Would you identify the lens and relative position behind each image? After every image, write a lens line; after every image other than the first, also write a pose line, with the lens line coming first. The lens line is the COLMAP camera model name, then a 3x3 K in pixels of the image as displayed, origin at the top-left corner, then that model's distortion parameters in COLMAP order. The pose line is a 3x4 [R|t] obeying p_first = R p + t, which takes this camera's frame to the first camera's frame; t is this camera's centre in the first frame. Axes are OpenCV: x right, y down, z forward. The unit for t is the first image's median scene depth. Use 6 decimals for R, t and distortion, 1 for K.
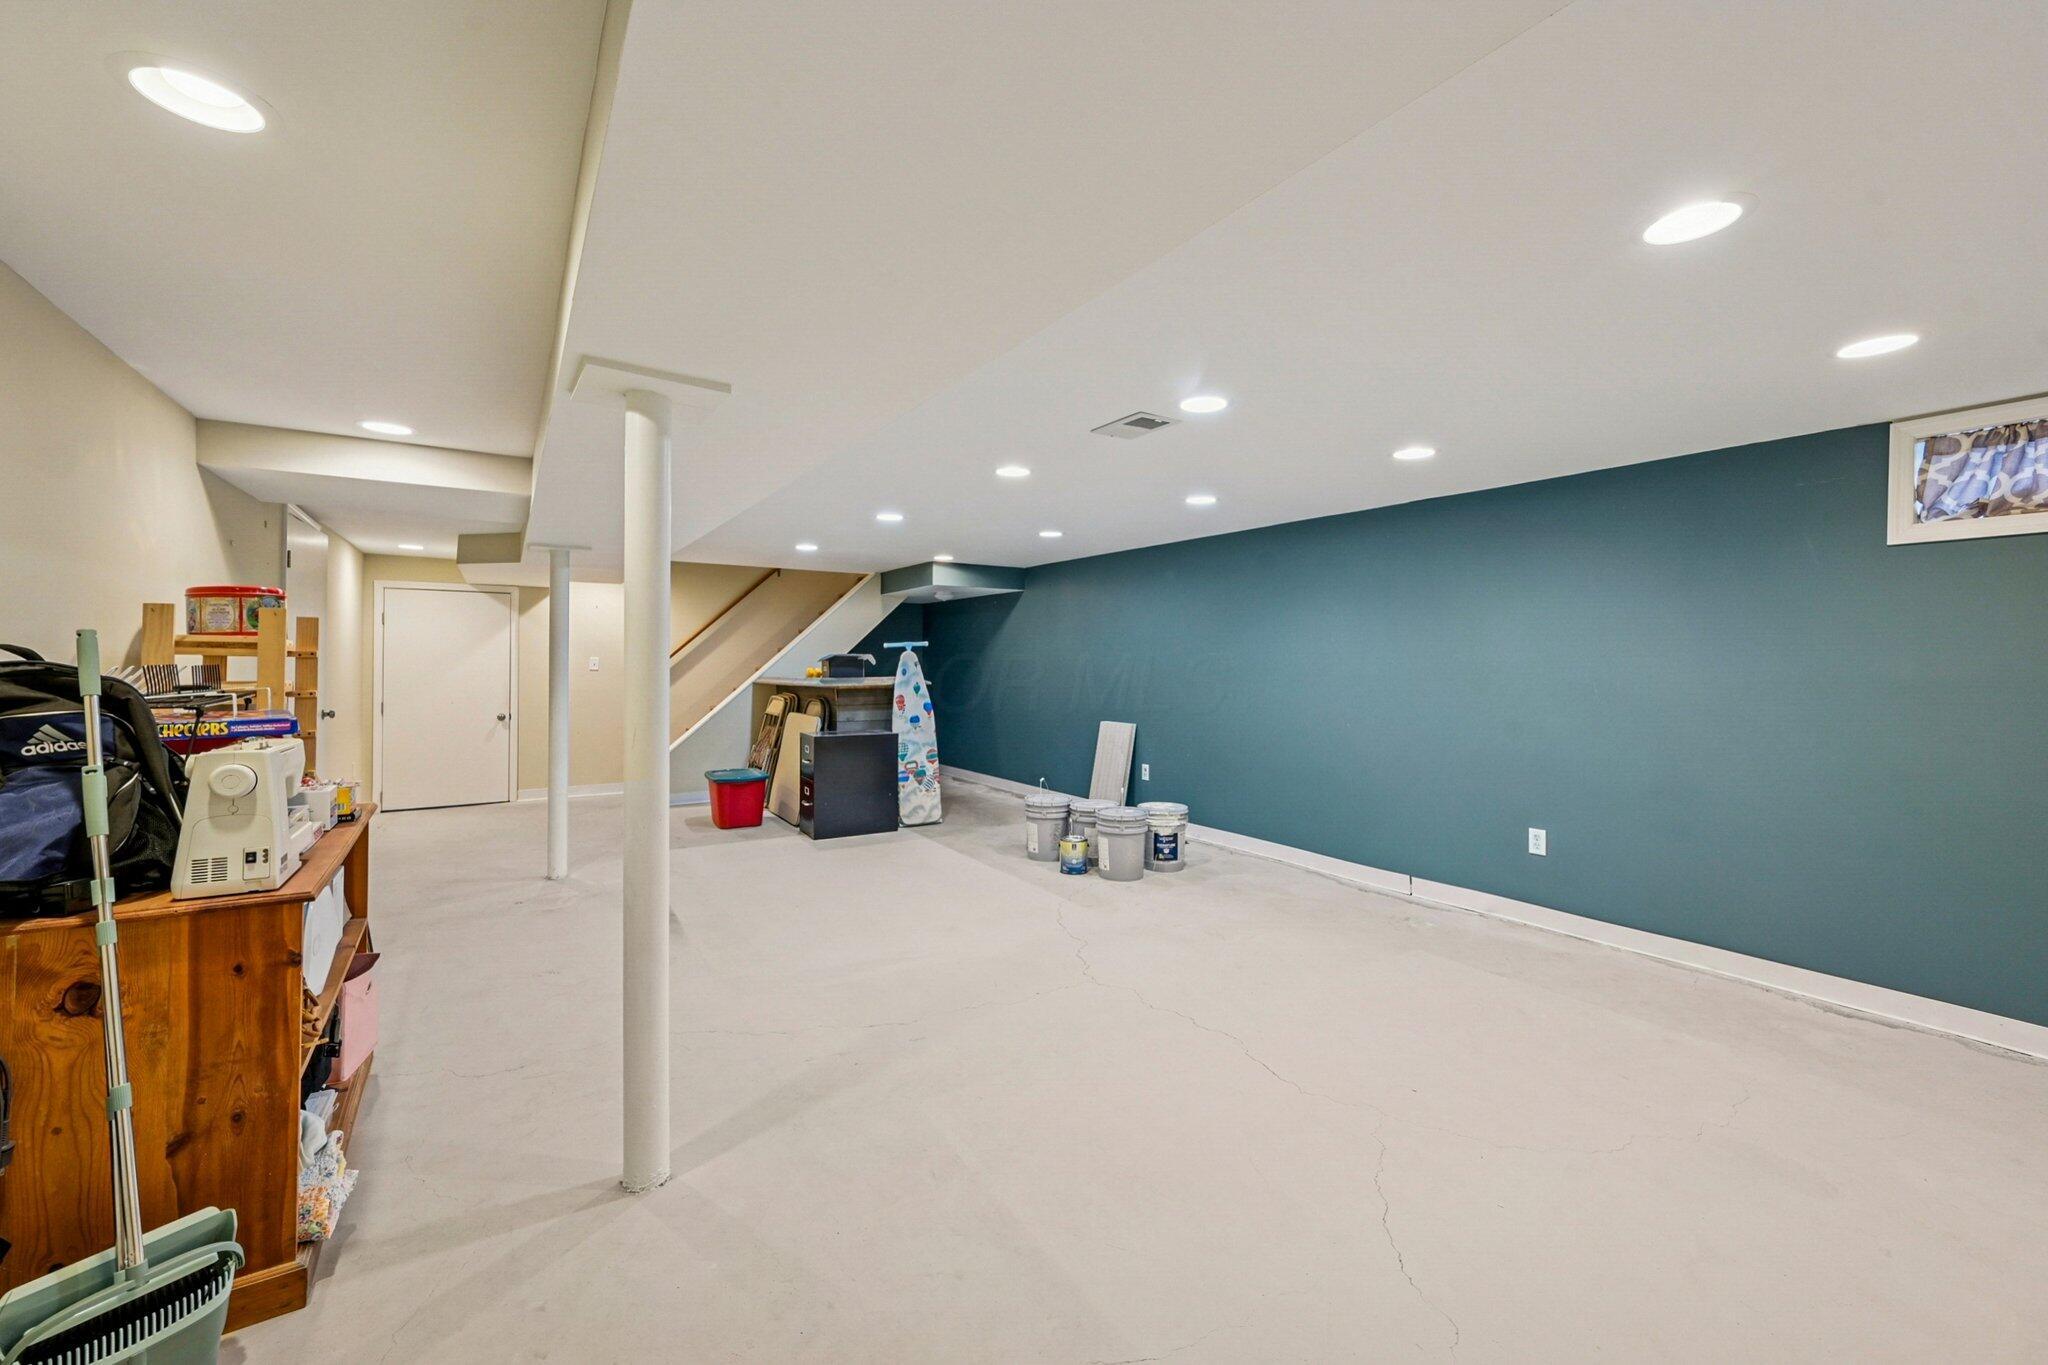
lens RADIAL K [[833.0, 0, 1022.7], [0, 833.0, 675.1], [0, 0, 1]] dist [0.001485, 0.000552]
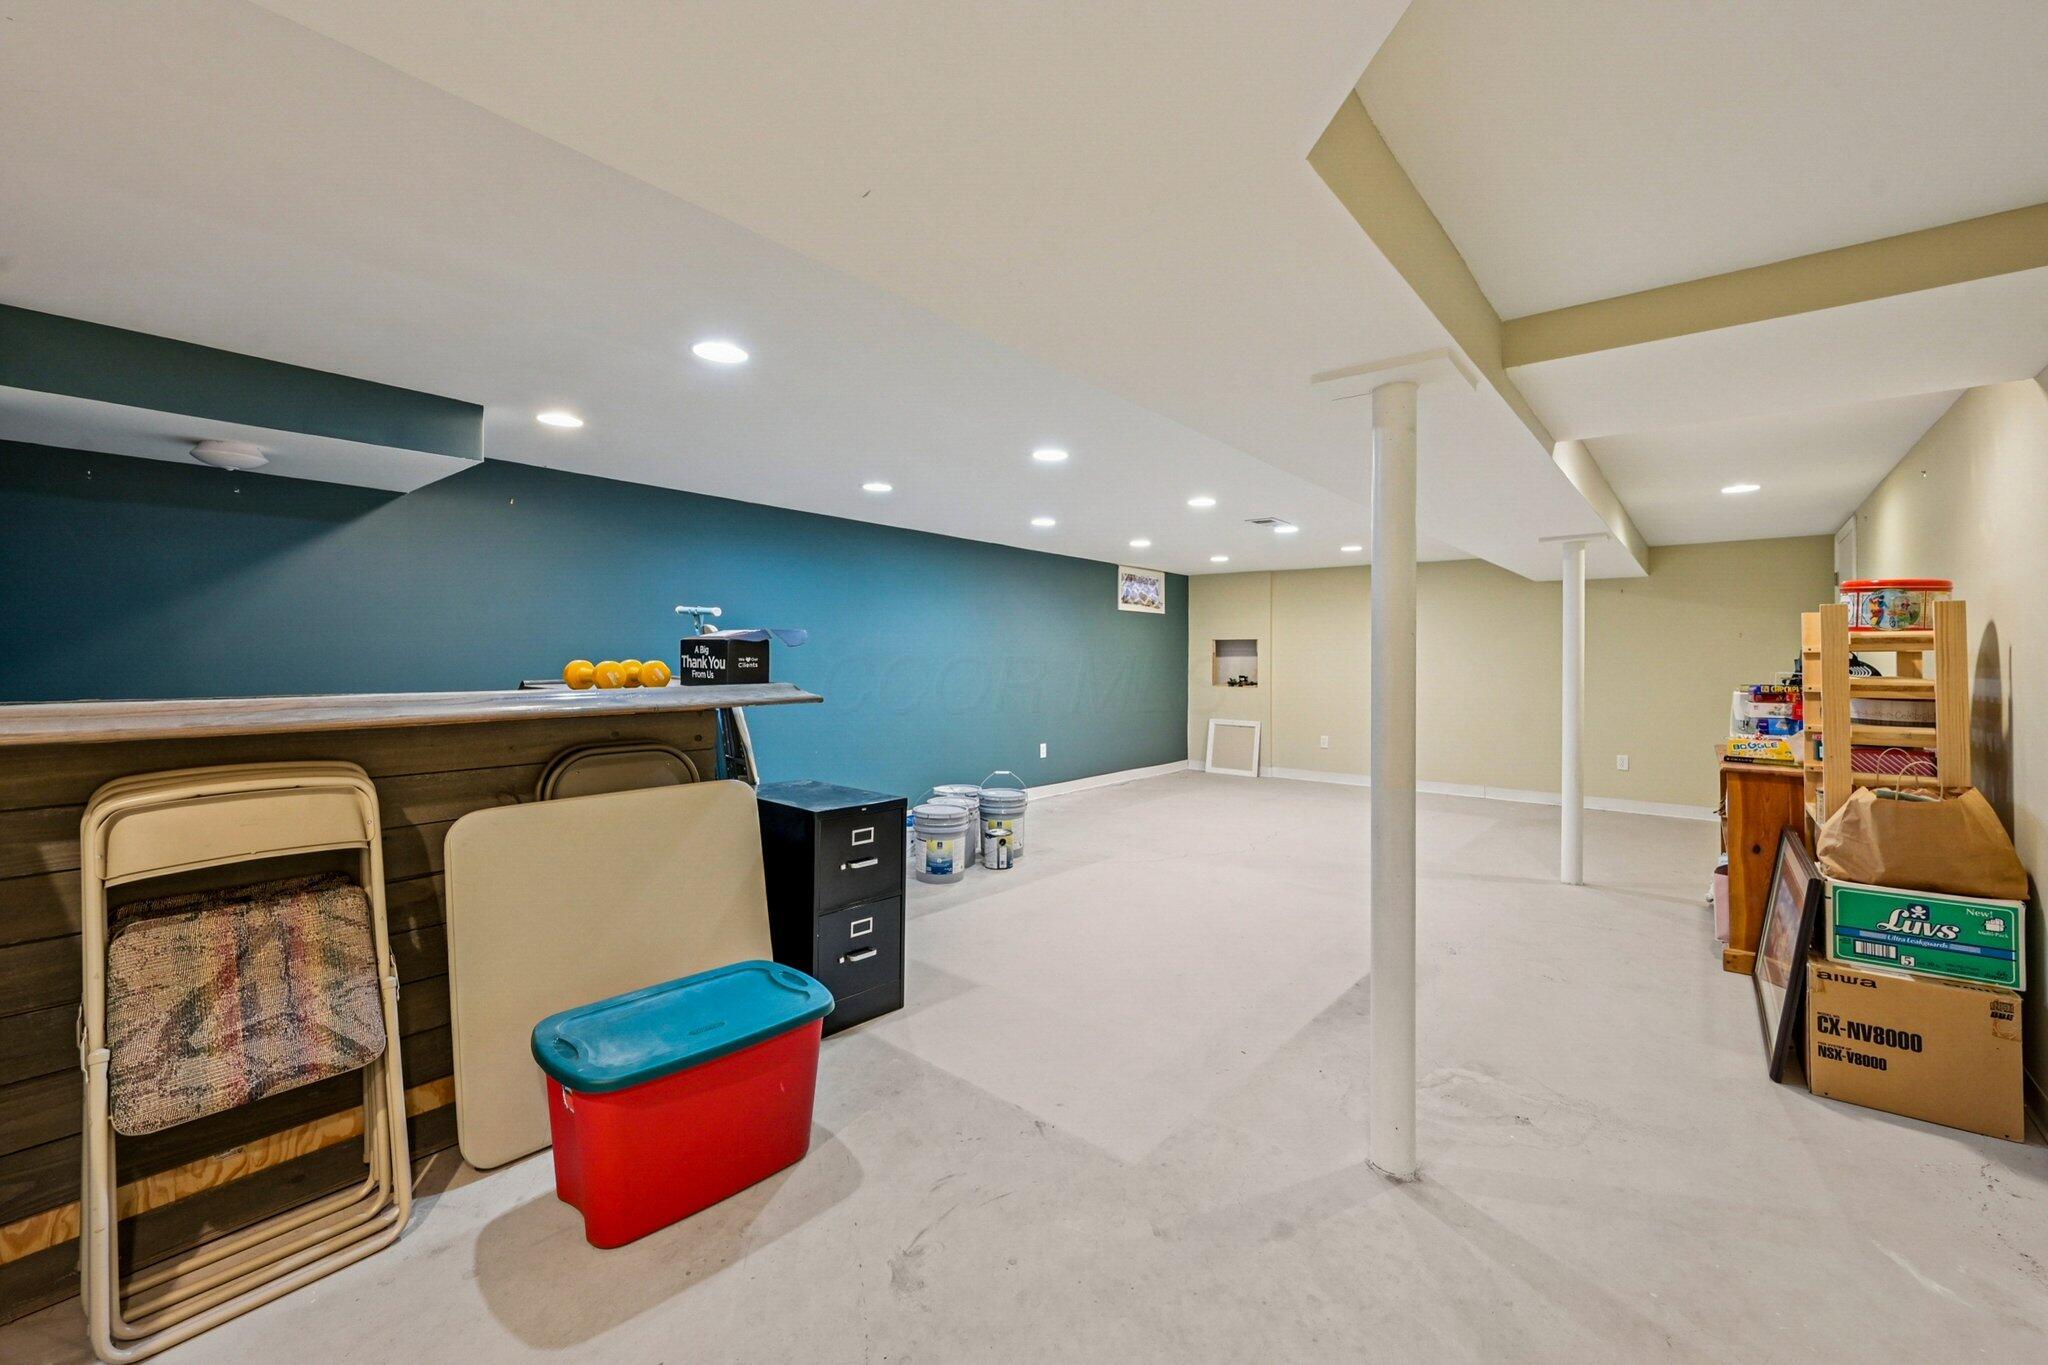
lens RADIAL K [[833.0, 0, 1022.7], [0, 833.0, 675.1], [0, 0, 1]] dist [0.001485, 0.000552]
pose [[-0.308648, -0.028716, 0.950743, -1.471651], [0.003699, 0.999500, 0.031390, -0.029109], [-0.951169, 0.013205, -0.308388, 2.141647]]
